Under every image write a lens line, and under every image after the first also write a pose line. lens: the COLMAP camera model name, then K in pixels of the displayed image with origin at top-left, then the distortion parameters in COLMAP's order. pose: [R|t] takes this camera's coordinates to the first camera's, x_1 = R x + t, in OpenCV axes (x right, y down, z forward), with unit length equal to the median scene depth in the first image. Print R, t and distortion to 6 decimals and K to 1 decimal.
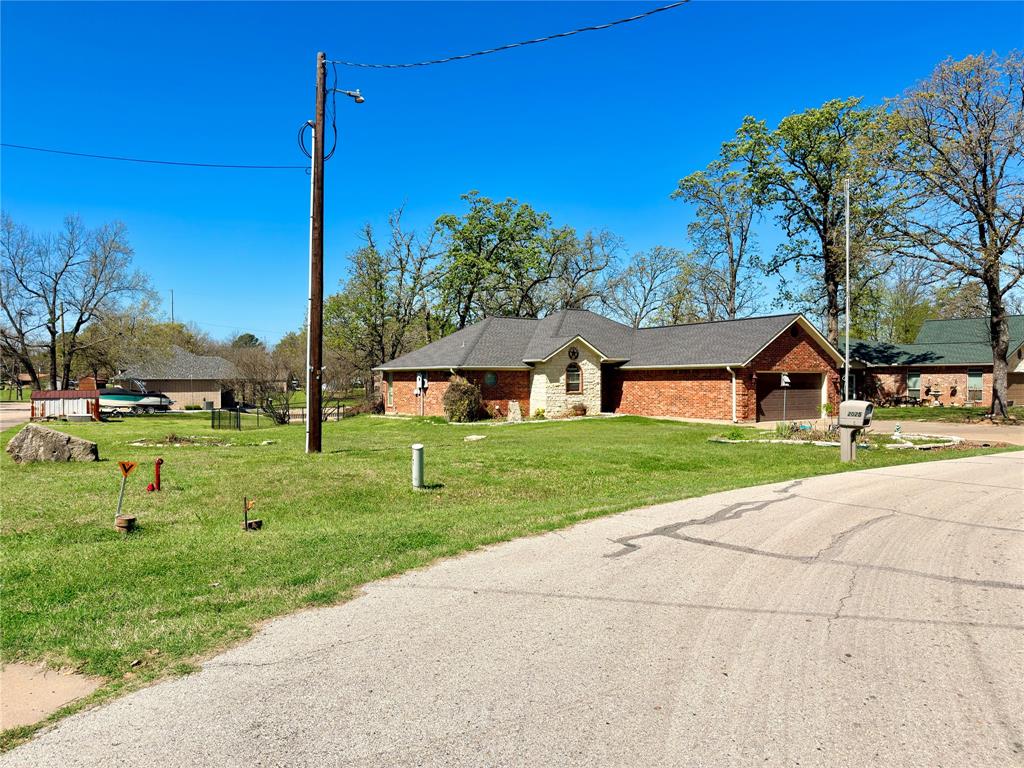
lens RADIAL K [[714.8, 0, 512.0], [0, 714.8, 384.0], [0, 0, 1]] dist [0.078255, -0.000631]
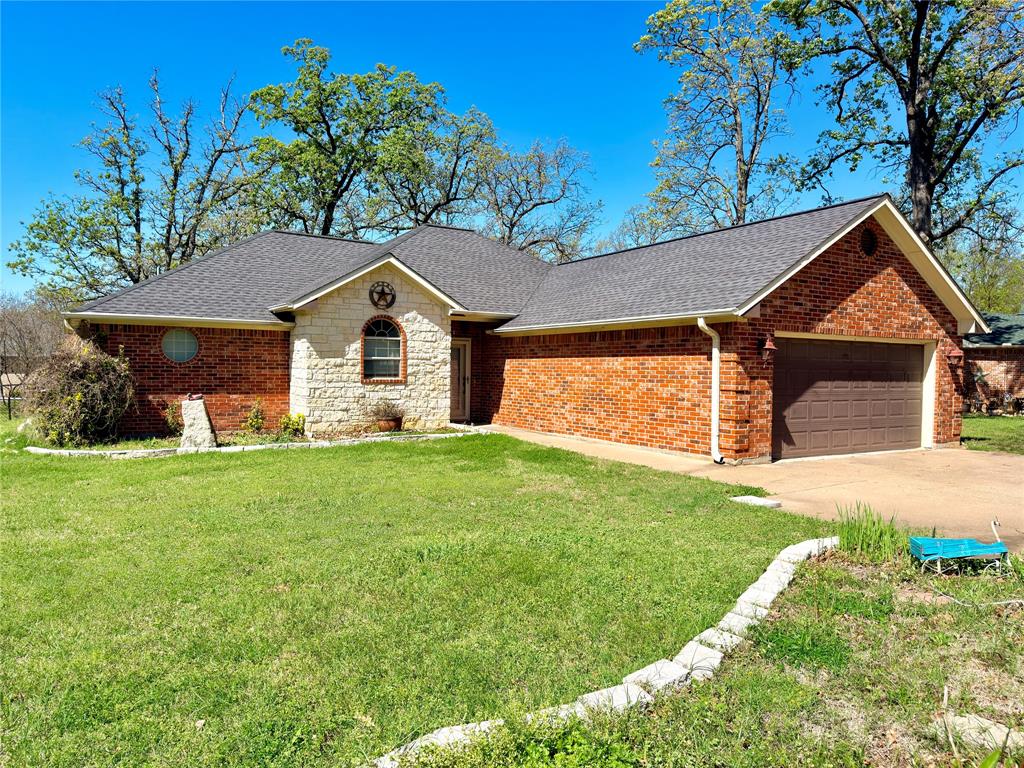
lens RADIAL K [[715.8, 0, 512.0], [0, 715.8, 384.0], [0, 0, 1]] dist [0.024753, 0.000624]
pose [[0.999230, 0.016690, -0.035498, 0.189304], [-0.016206, 0.999772, 0.013869, 0.006631], [0.035722, -0.013283, 0.999273, 0.543087]]
